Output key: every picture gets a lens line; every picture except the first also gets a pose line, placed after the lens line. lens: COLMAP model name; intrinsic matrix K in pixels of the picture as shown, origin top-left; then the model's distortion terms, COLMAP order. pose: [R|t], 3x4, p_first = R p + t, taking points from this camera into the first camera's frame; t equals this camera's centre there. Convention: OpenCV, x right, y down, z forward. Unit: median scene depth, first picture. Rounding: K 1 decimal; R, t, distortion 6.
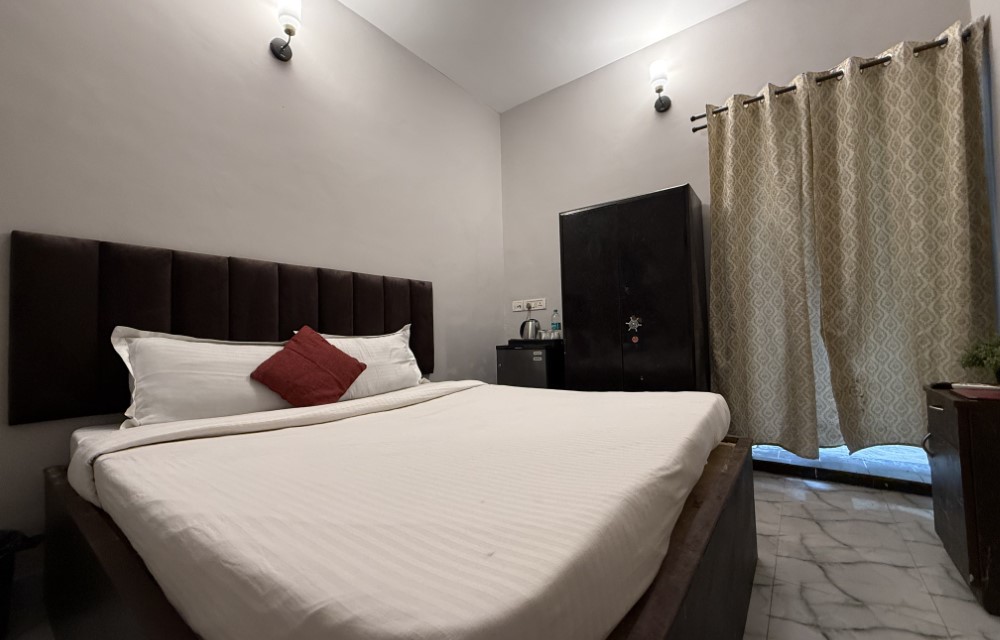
lens RADIAL K [[396.7, 0, 500.0], [0, 396.7, 320.0], [0, 0, 1]] dist [-0.000628, -0.000427]
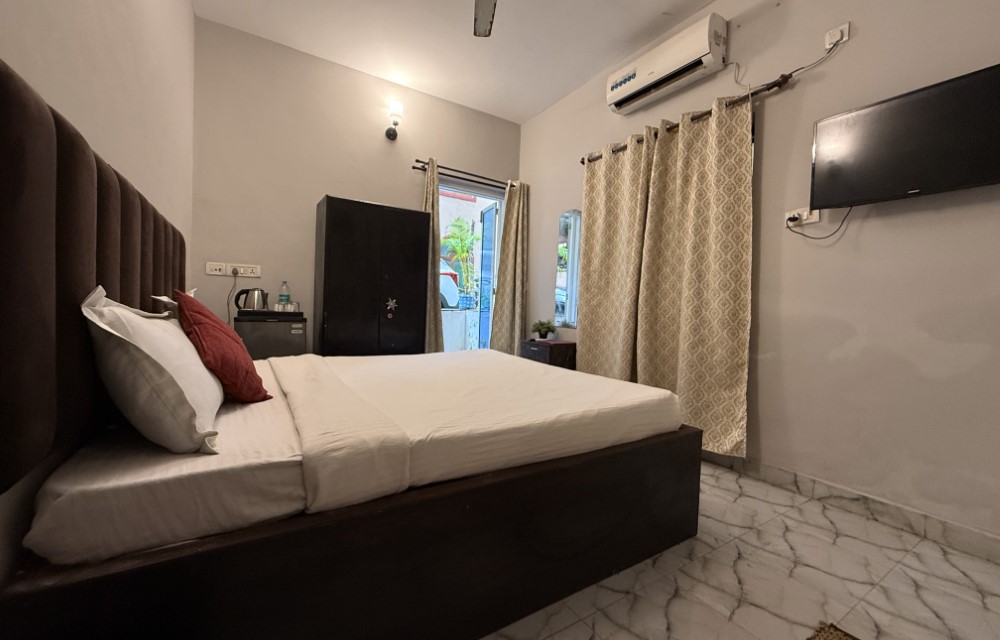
lens RADIAL K [[396.7, 0, 500.0], [0, 396.7, 320.0], [0, 0, 1]] dist [-0.000628, -0.000427]
pose [[0.341145, 0.019174, 0.939815, -0.594952], [-0.086655, 0.996176, 0.011131, 0.012295], [-0.936008, -0.085237, 0.341502, 0.163509]]
